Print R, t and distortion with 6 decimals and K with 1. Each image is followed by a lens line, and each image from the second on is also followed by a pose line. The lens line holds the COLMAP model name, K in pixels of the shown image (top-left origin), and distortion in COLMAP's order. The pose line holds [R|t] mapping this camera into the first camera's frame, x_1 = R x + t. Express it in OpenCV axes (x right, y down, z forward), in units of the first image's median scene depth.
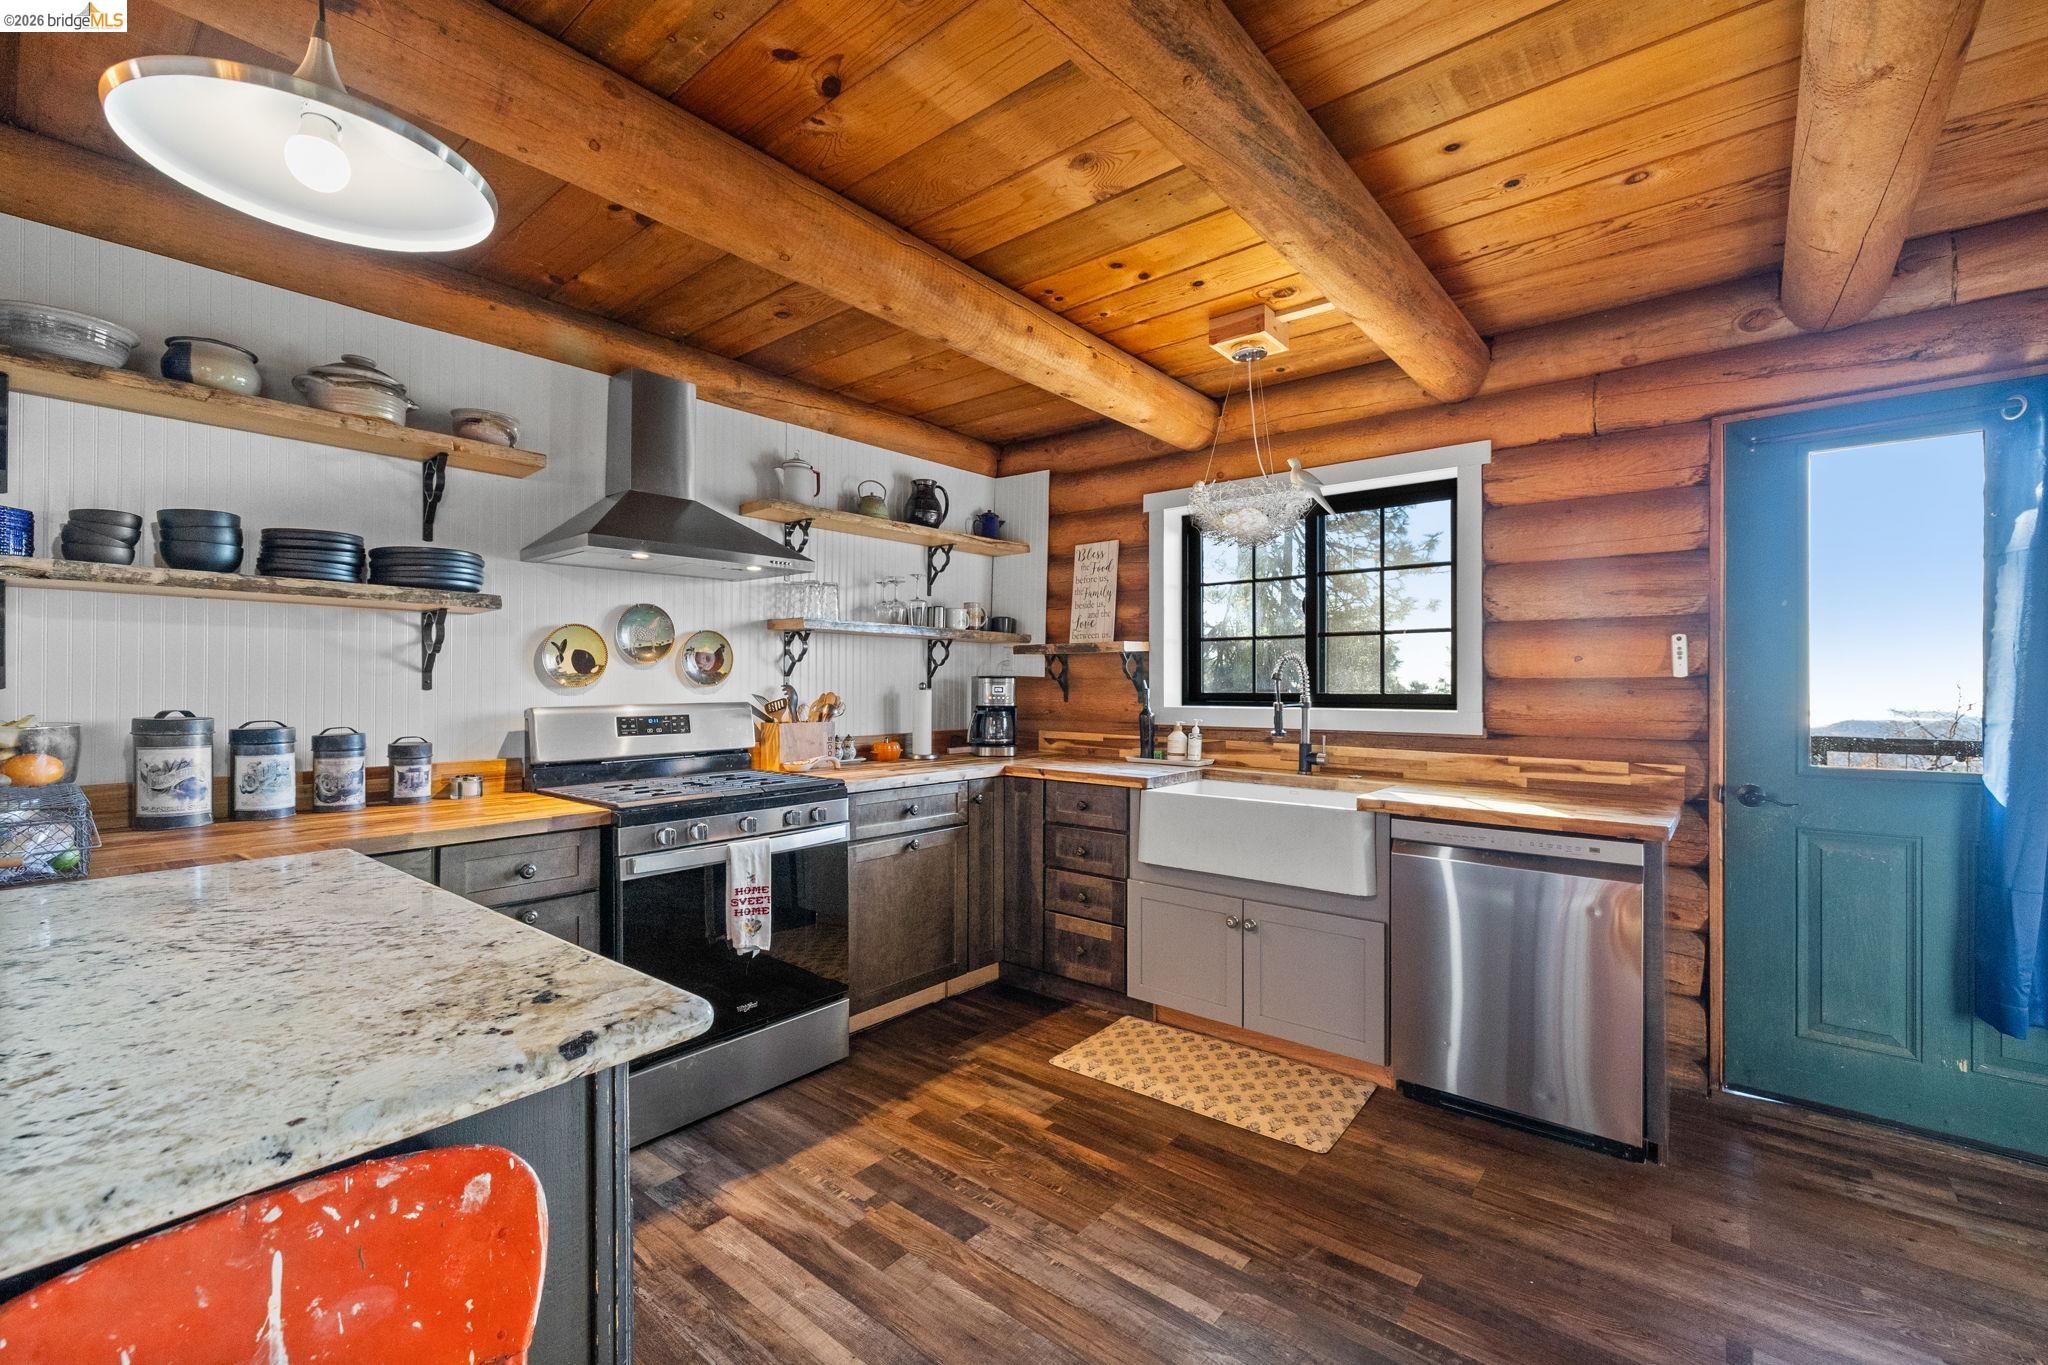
lens RADIAL K [[885.5, 0, 1025.9], [0, 885.5, 696.1], [0, 0, 1]] dist [0.003526, 0.001470]
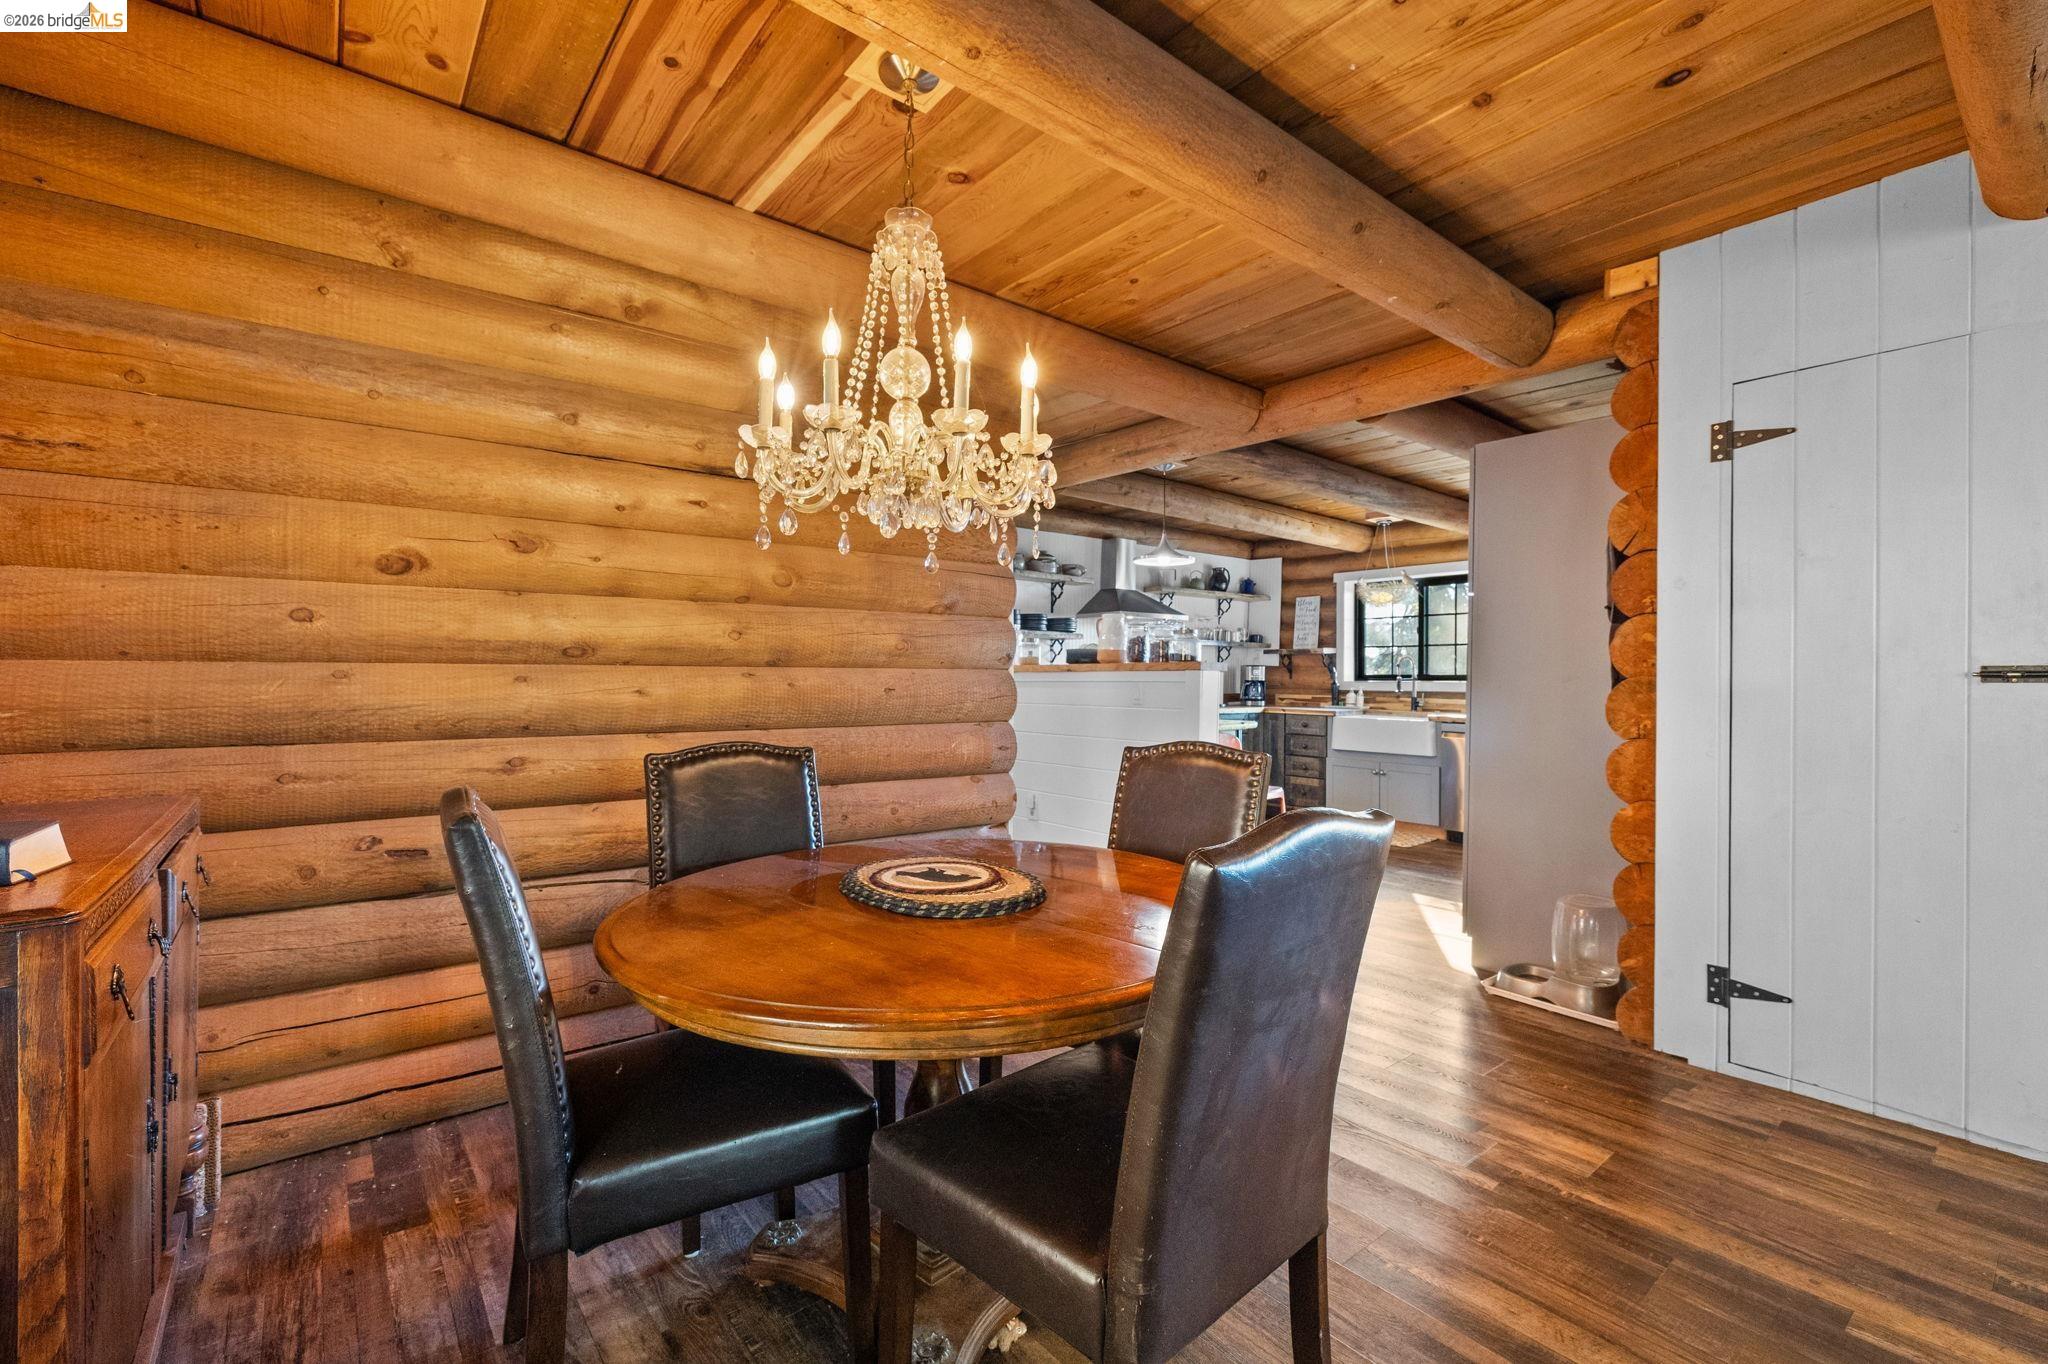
lens RADIAL K [[885.5, 0, 1030.8], [0, 885.5, 678.5], [0, 0, 1]] dist [0.003526, 0.001470]
pose [[0.982337, 0.004387, -0.187070, -0.160118], [-0.006160, 0.999941, -0.008899, 0.028265], [0.187020, 0.009895, 0.982306, -1.065928]]
